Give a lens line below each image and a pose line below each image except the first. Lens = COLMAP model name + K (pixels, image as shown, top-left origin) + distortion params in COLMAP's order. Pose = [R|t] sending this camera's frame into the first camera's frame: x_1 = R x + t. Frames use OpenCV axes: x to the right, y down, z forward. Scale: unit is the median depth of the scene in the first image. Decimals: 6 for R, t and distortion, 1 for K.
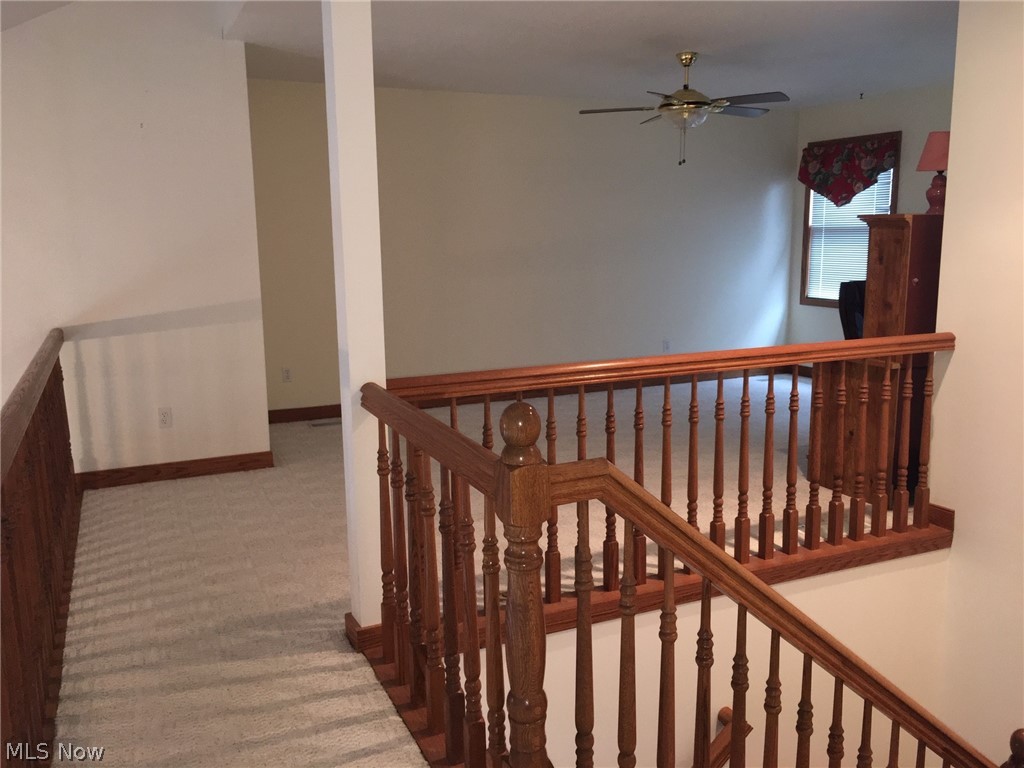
lens RADIAL K [[873.7, 0, 512.0], [0, 873.7, 382.7], [0, 0, 1]] dist [0.035275, -0.004333]
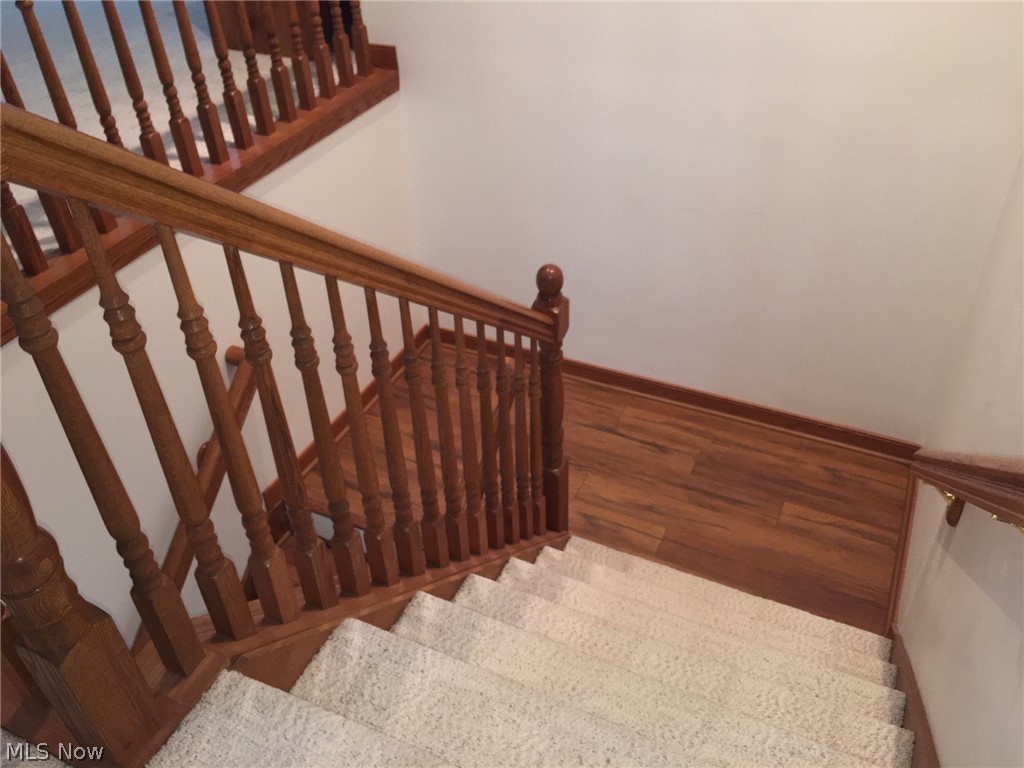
lens RADIAL K [[873.7, 0, 510.9], [0, 873.7, 379.0], [0, 0, 1]] dist [0.035275, -0.004333]
pose [[0.762727, -0.412872, 0.497779, 0.011262], [0.140905, 0.857298, 0.495163, 0.010967], [-0.631184, -0.307535, 0.712060, 0.203205]]
